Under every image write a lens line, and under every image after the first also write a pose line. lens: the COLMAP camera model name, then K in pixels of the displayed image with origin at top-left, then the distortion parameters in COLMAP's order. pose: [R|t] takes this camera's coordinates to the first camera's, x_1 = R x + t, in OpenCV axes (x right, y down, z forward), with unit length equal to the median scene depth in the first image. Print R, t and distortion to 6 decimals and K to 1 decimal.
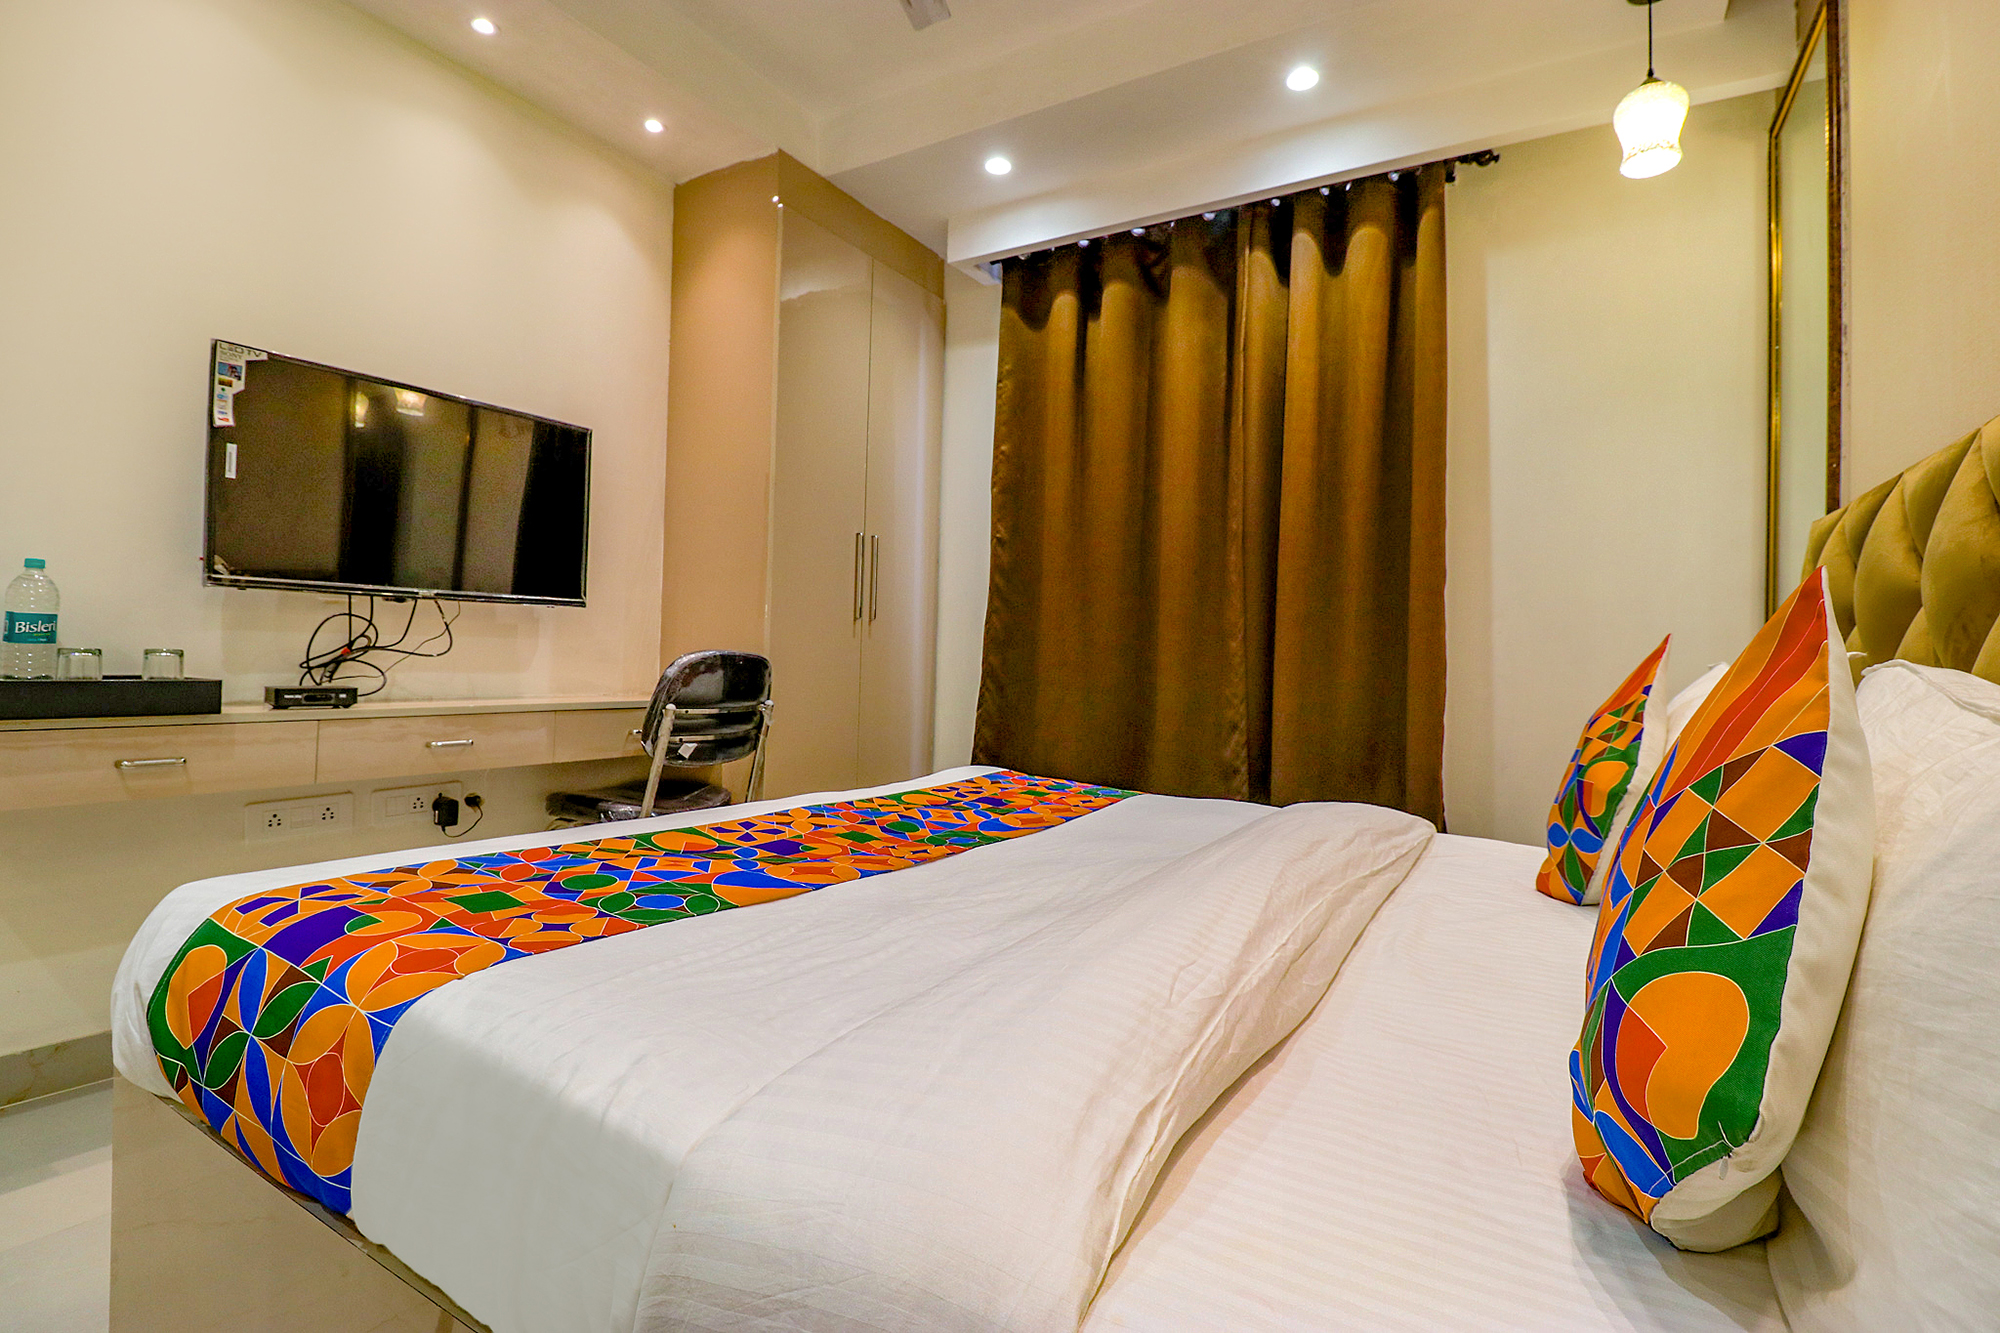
lens RADIAL K [[940.4, 0, 996.6], [0, 940.4, 642.7], [0, 0, 1]] dist [0.002435, -0.008670]
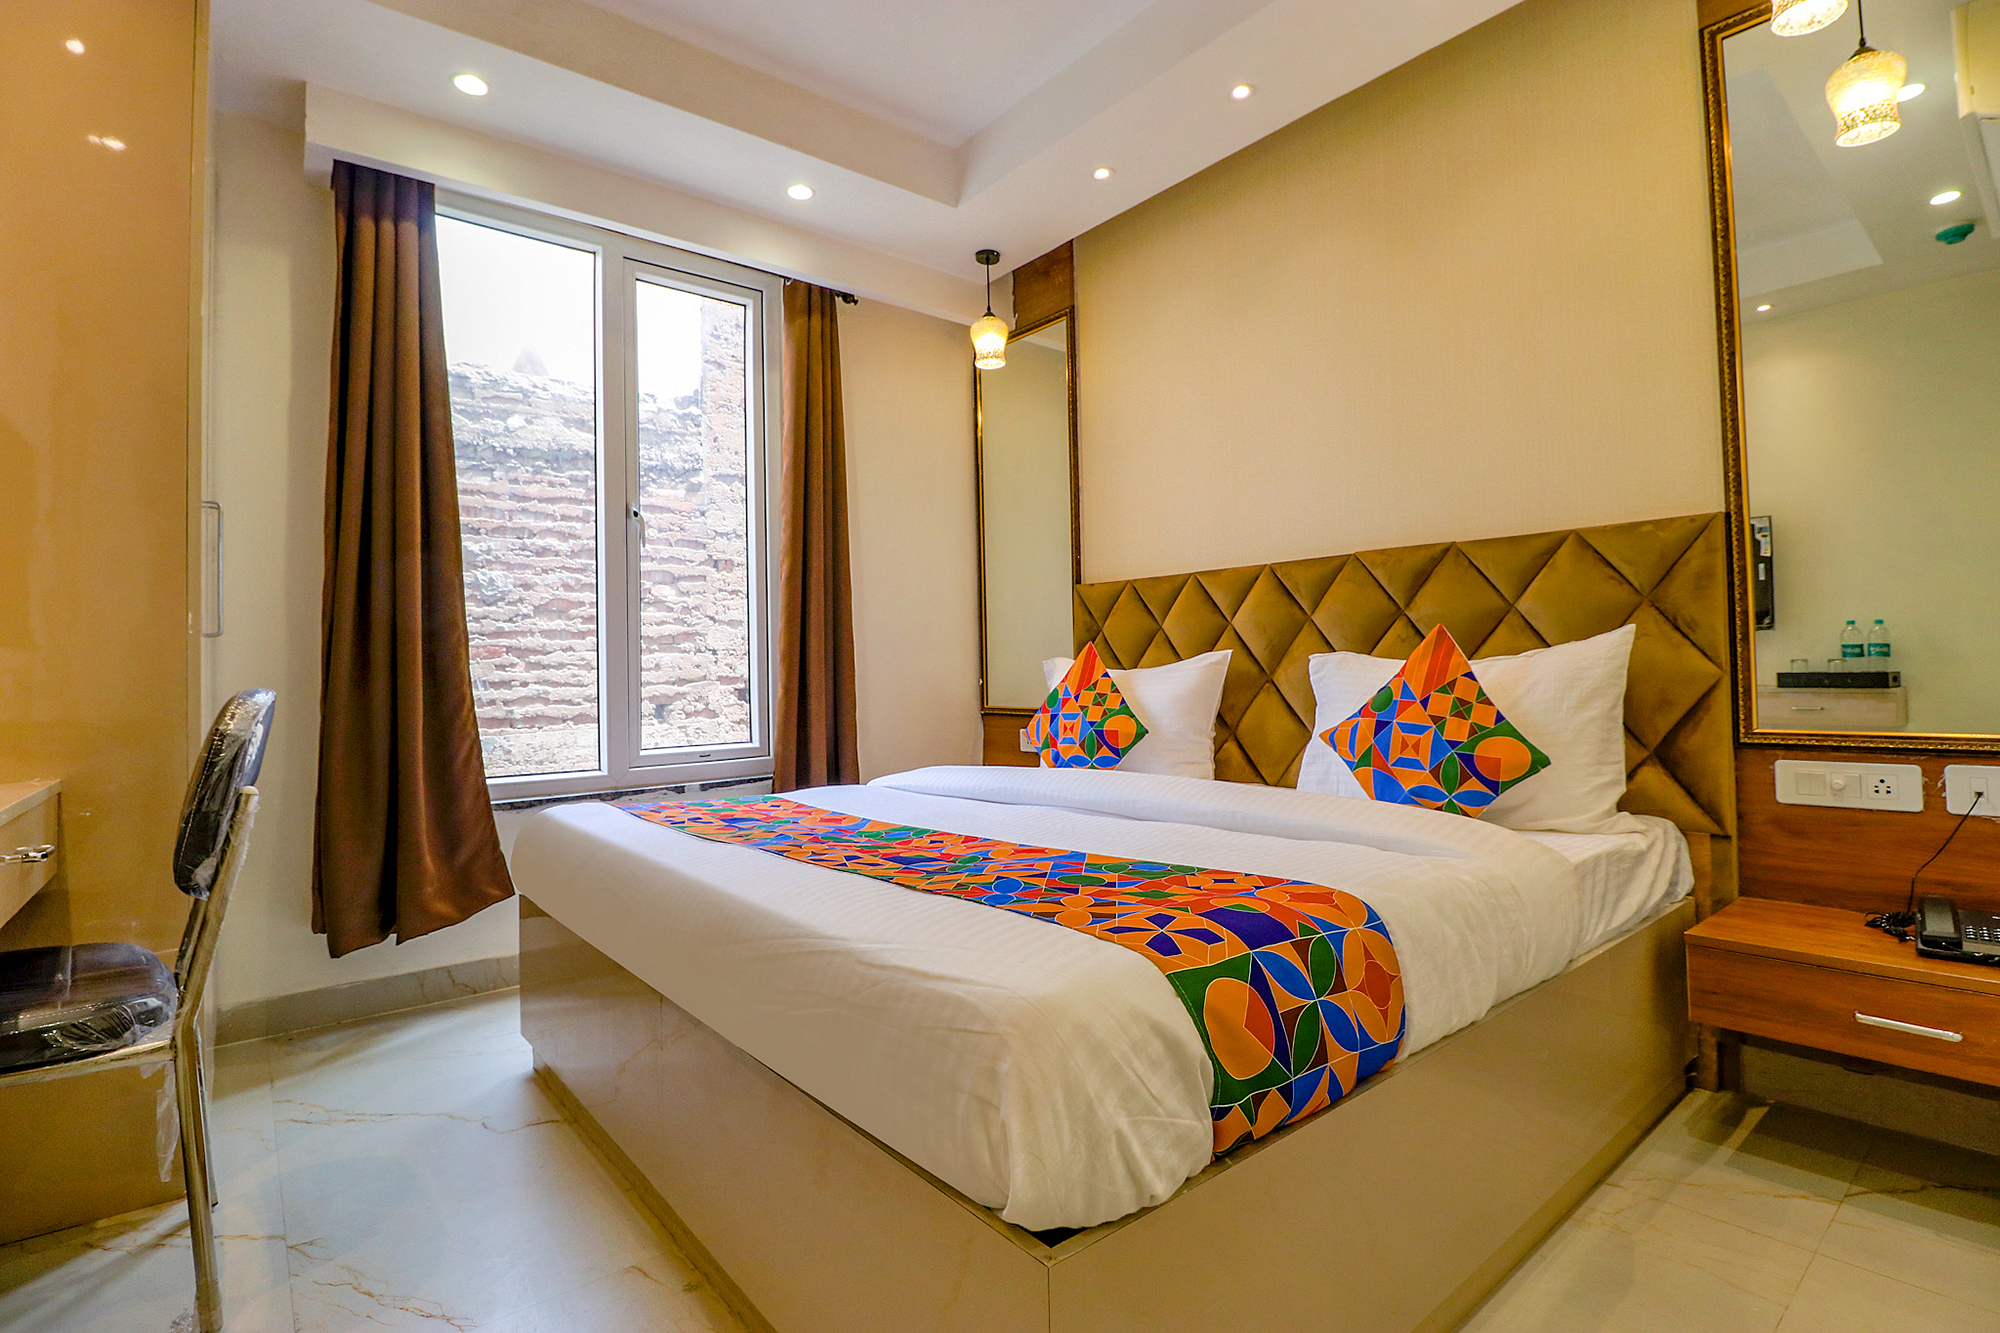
lens RADIAL K [[936.8, 0, 1007.3], [0, 936.8, 644.2], [0, 0, 1]] dist [0.001366, -0.012733]
pose [[0.330740, -0.013746, 0.943622, -0.666643], [0.020433, 0.999764, 0.007402, -0.014850], [-0.943501, 0.016833, 0.330943, 0.318389]]
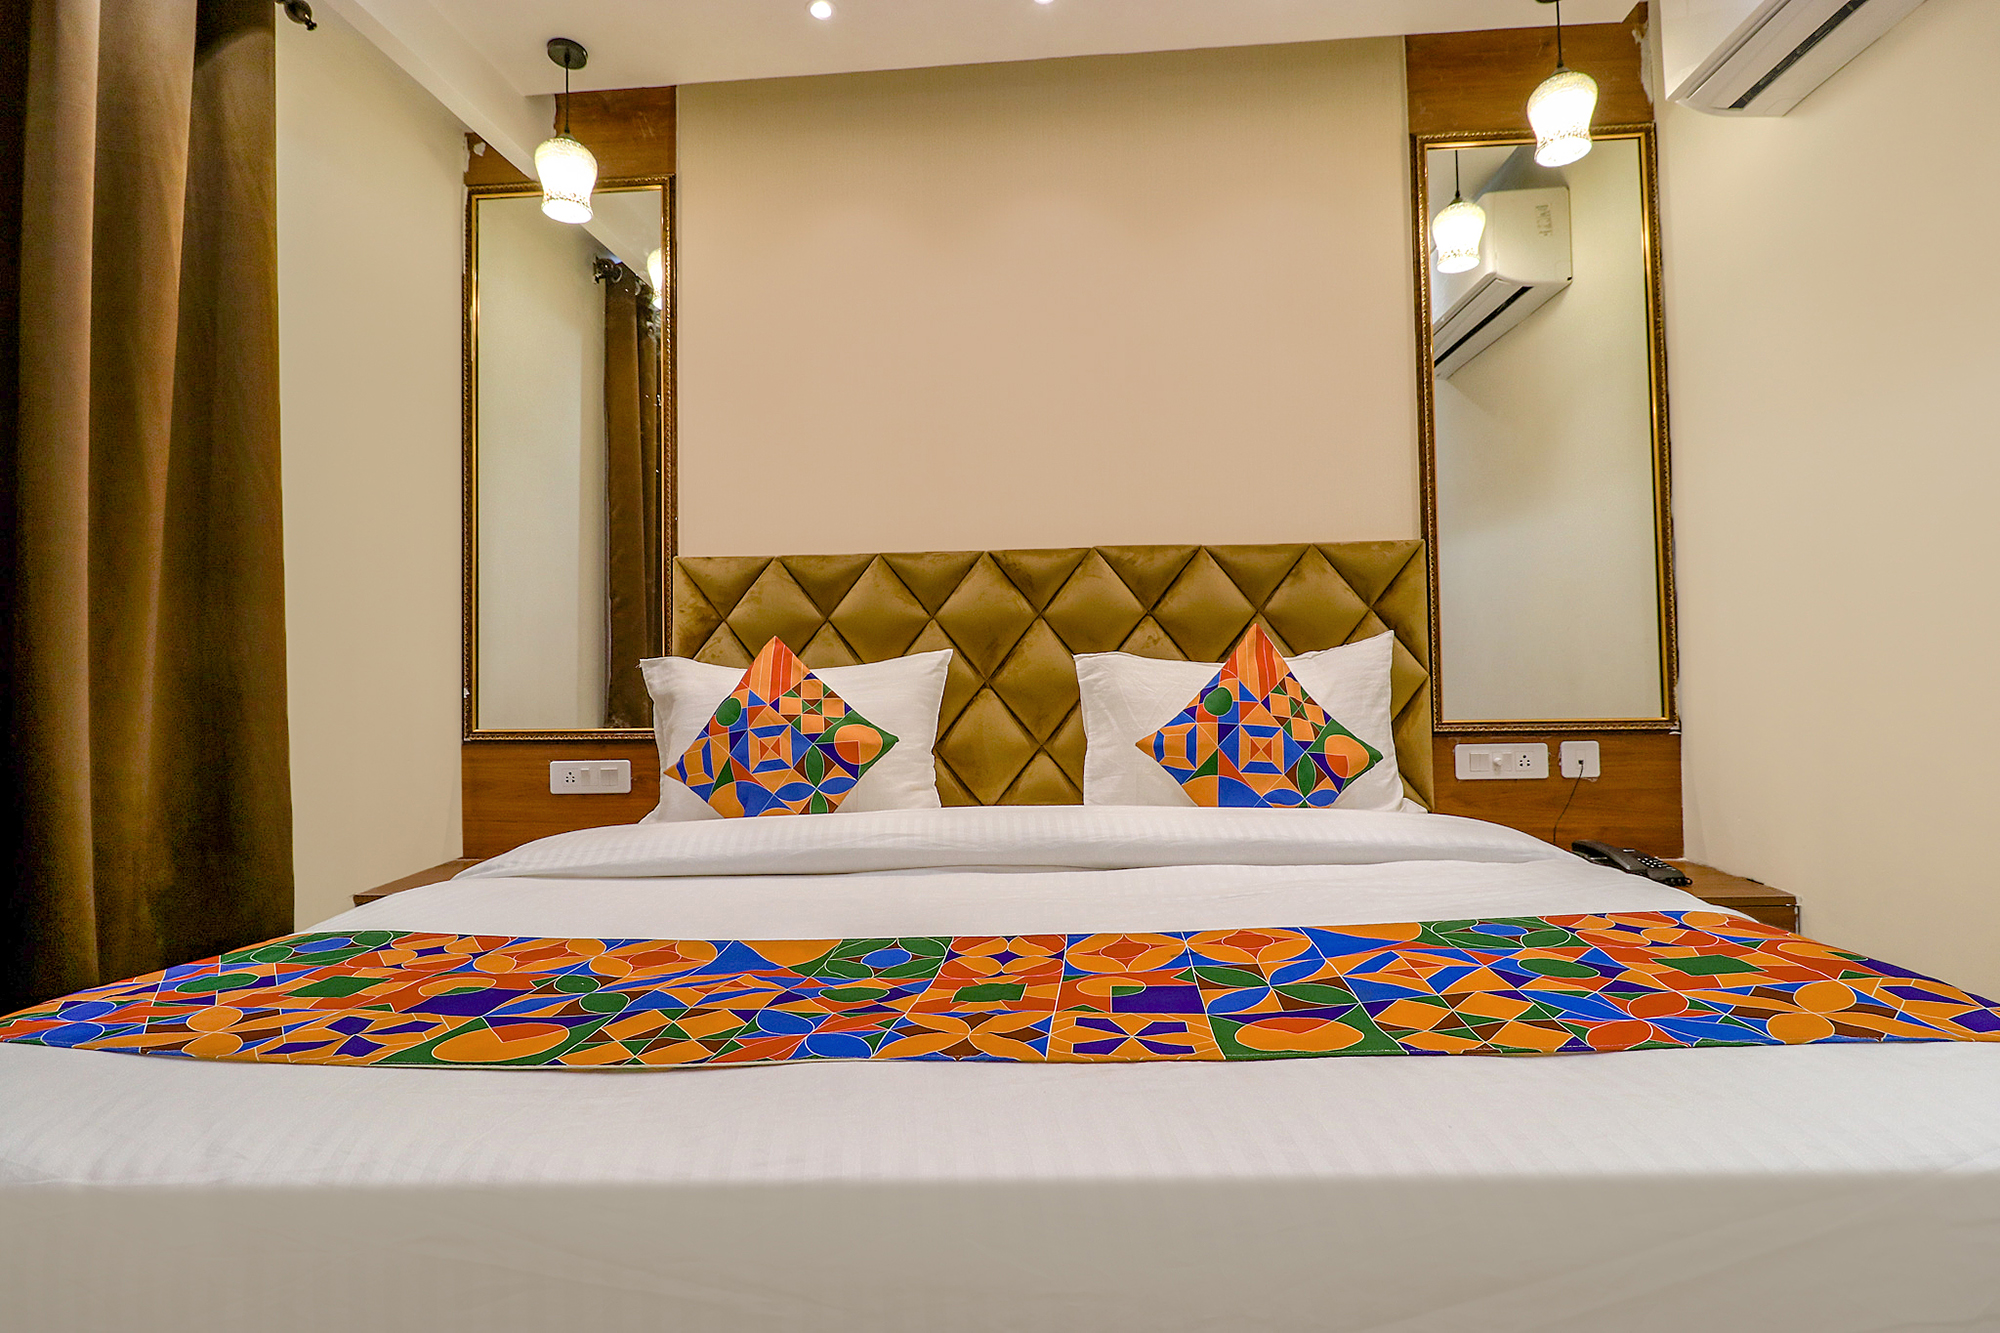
lens RADIAL K [[936.8, 0, 1007.3], [0, 936.8, 644.2], [0, 0, 1]] dist [0.001366, -0.012733]
pose [[-0.446292, -0.001057, 0.894887, -0.402369], [-0.008228, 0.999962, -0.002922, 0.002058], [-0.894849, -0.008668, -0.446284, 0.770567]]
